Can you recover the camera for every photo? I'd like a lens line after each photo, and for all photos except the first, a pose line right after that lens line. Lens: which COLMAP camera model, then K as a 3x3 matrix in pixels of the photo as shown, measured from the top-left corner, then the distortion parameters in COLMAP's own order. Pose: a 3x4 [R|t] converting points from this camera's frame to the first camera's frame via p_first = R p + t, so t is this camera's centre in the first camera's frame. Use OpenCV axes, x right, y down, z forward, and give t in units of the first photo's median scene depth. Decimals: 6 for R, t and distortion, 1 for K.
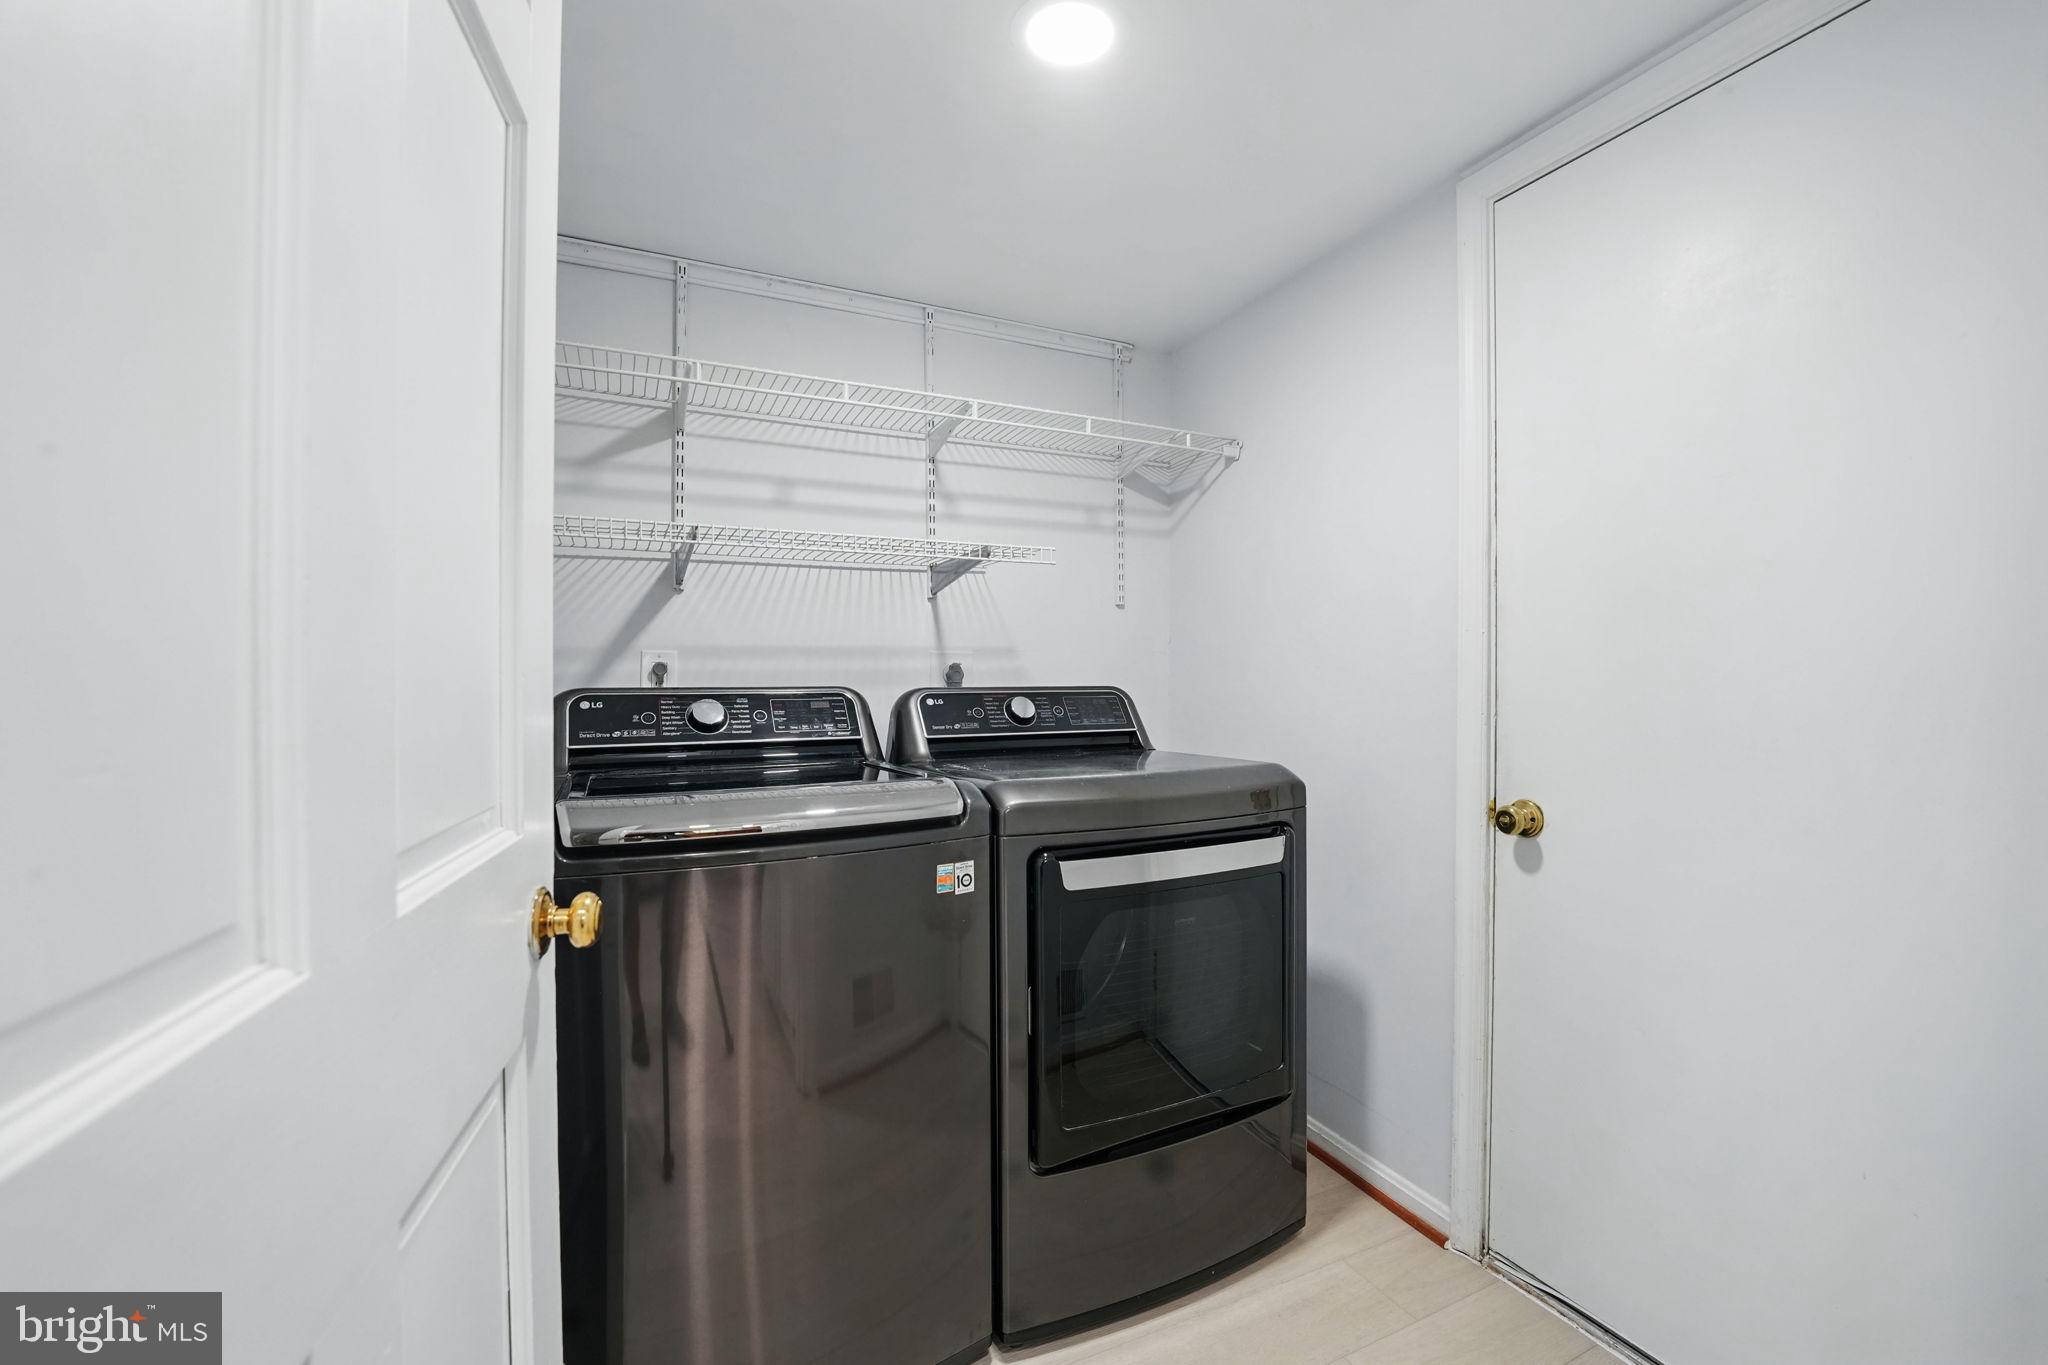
lens RADIAL K [[813.7, 0, 1025.5], [0, 813.7, 685.5], [0, 0, 1]] dist [-0.000186, -0.000009]
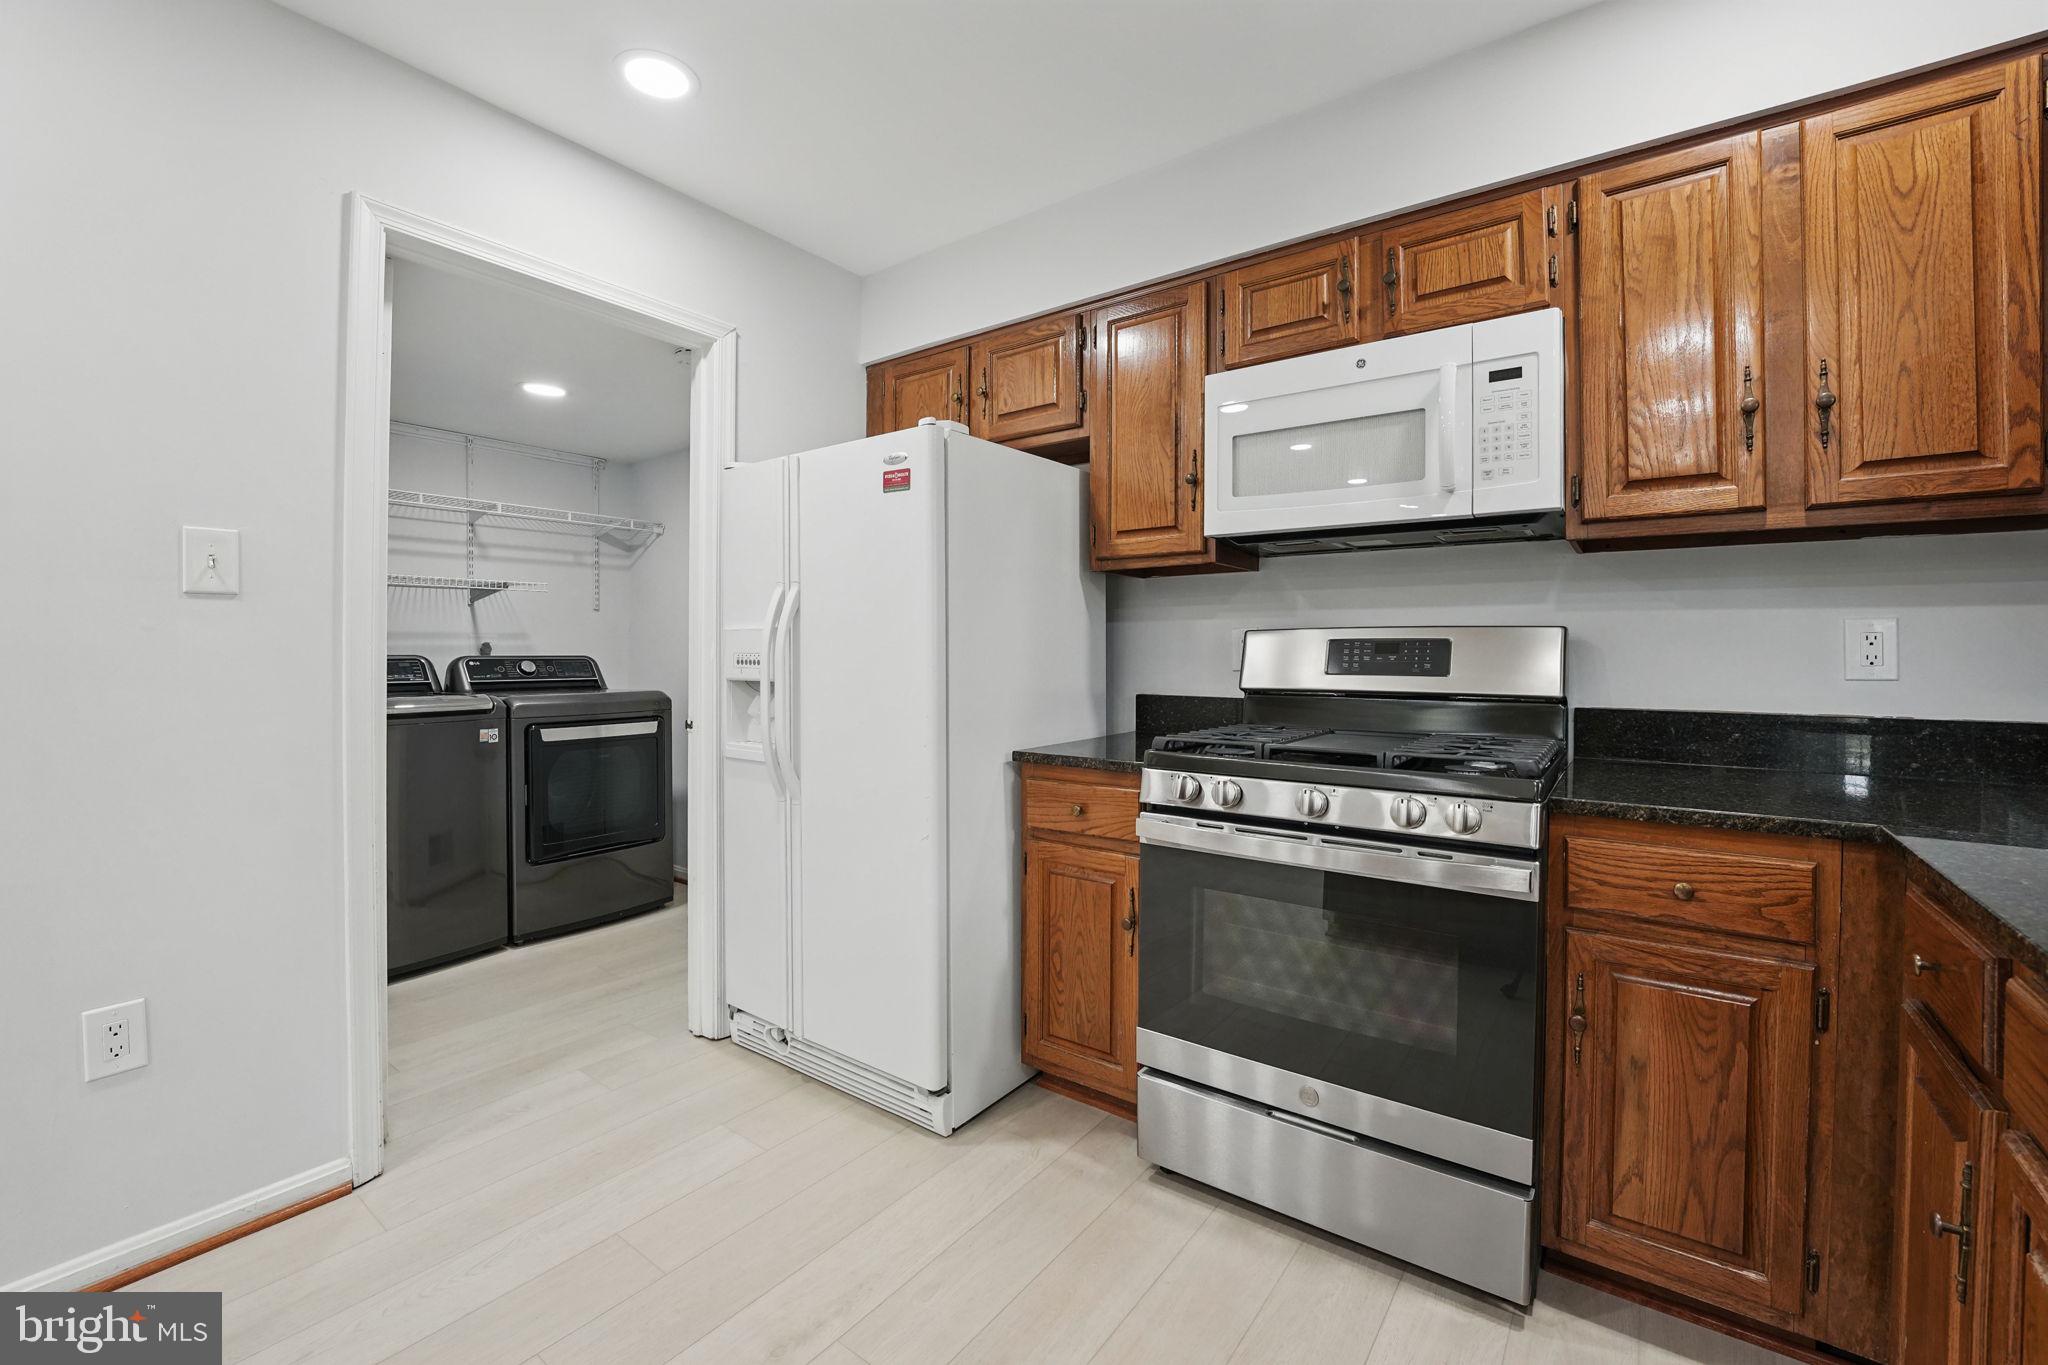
lens RADIAL K [[847.1, 0, 1036.8], [0, 847.1, 657.2], [0, 0, 1]] dist [-0.032777, 0.004615]
pose [[0.874214, 0.001372, 0.485539, 0.084425], [0.000564, 0.999992, -0.003841, 0.013626], [-0.485541, 0.003632, 0.874206, -1.263906]]
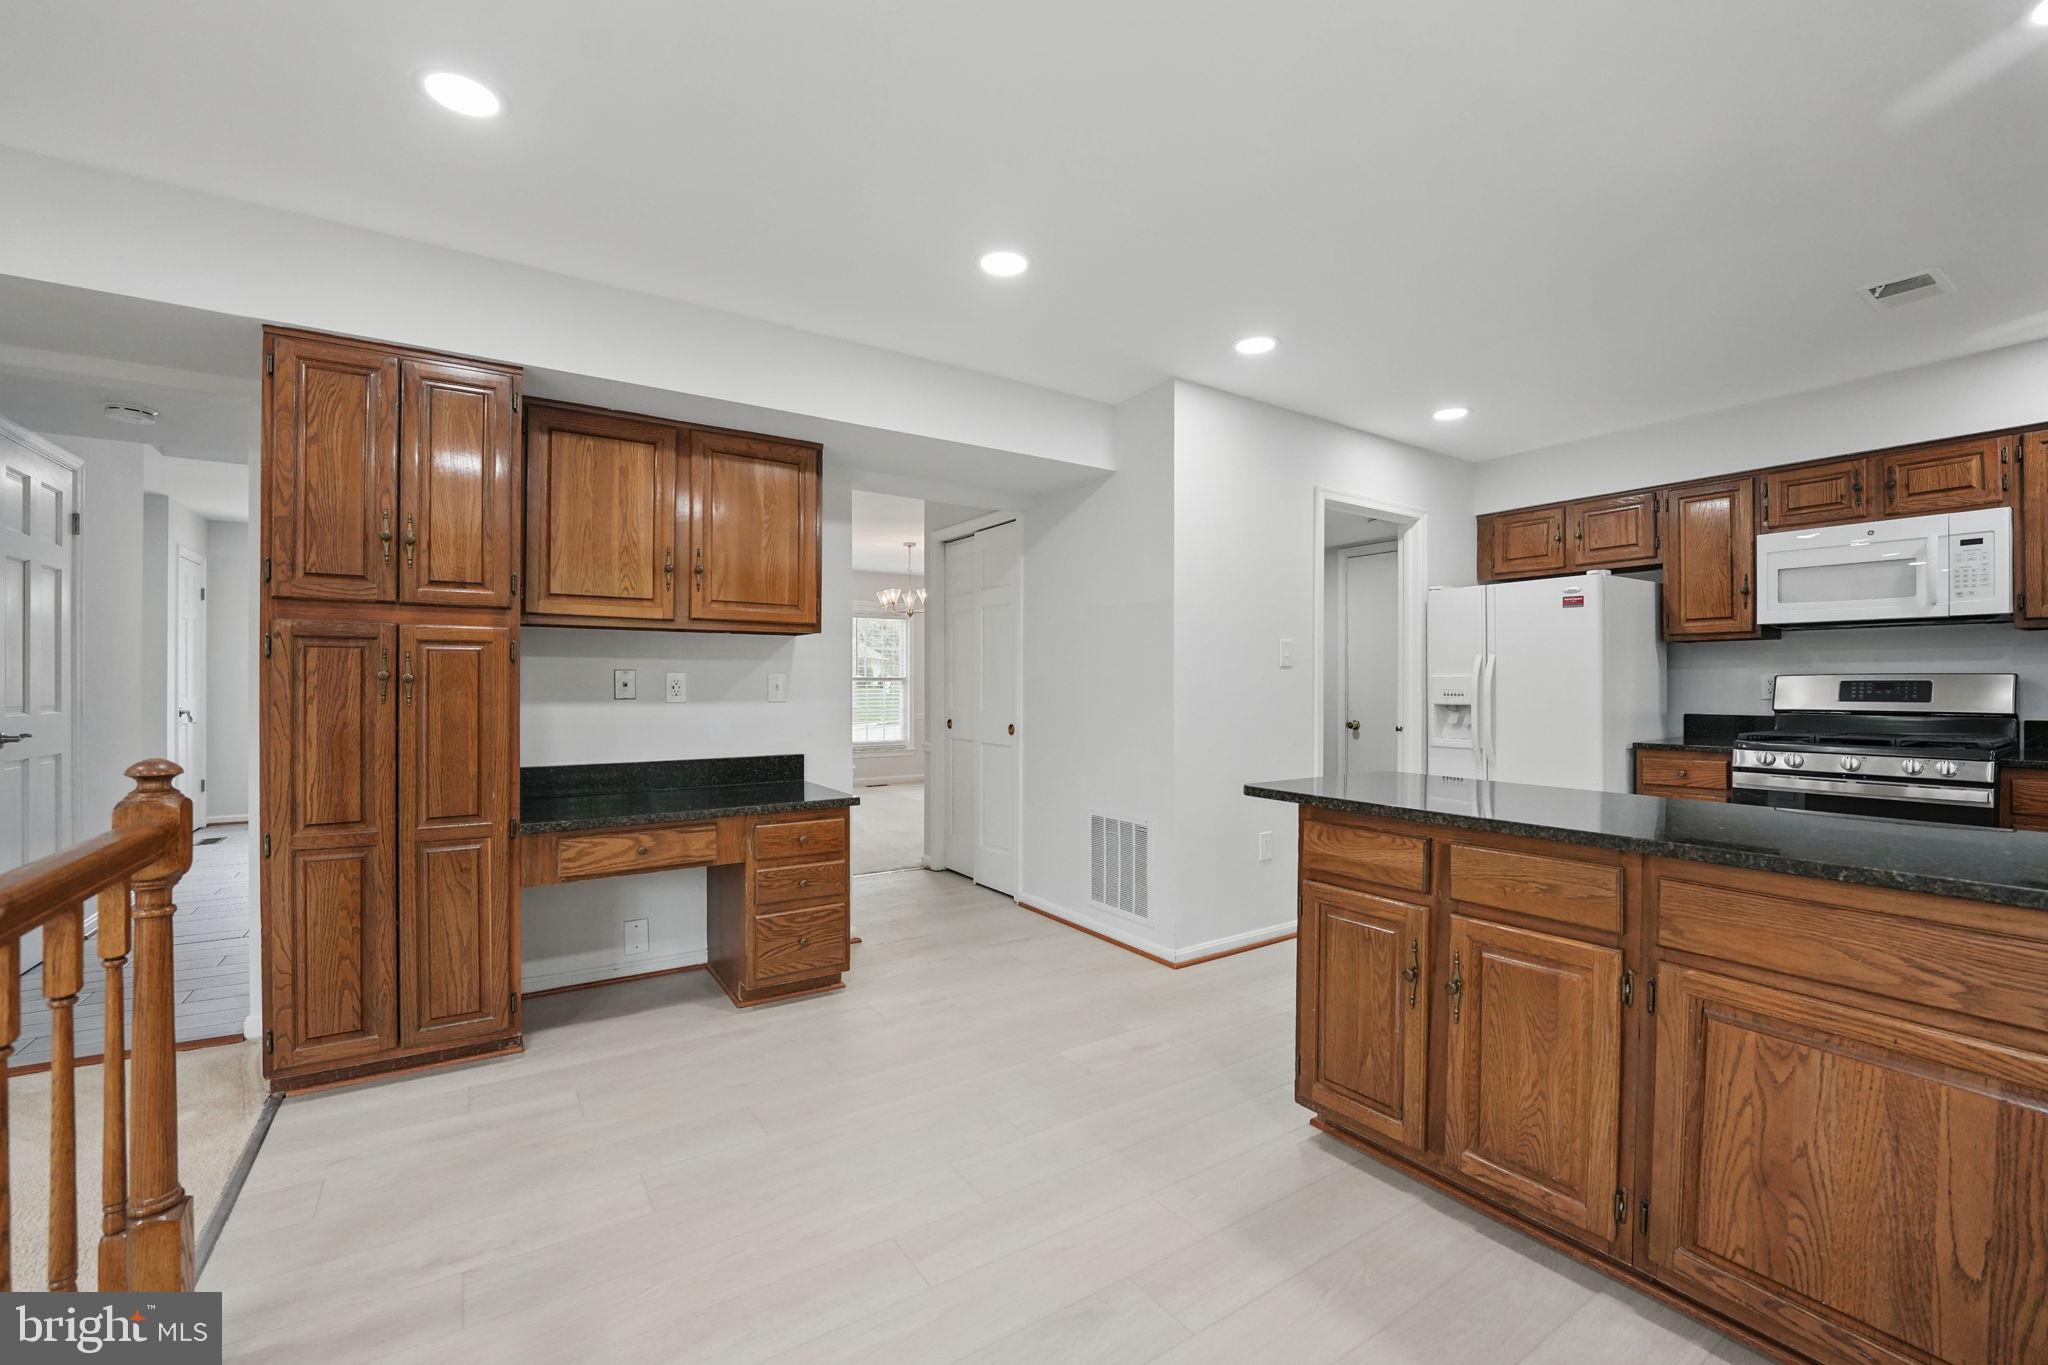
lens RADIAL K [[847.1, 0, 1018.0], [0, 847.1, 684.7], [0, 0, 1]] dist [-0.032777, 0.004615]
pose [[0.988737, -0.002121, 0.149647, -1.185986], [0.003283, 0.999966, -0.007521, 0.002363], [-0.149626, 0.007928, 0.988711, -2.059546]]
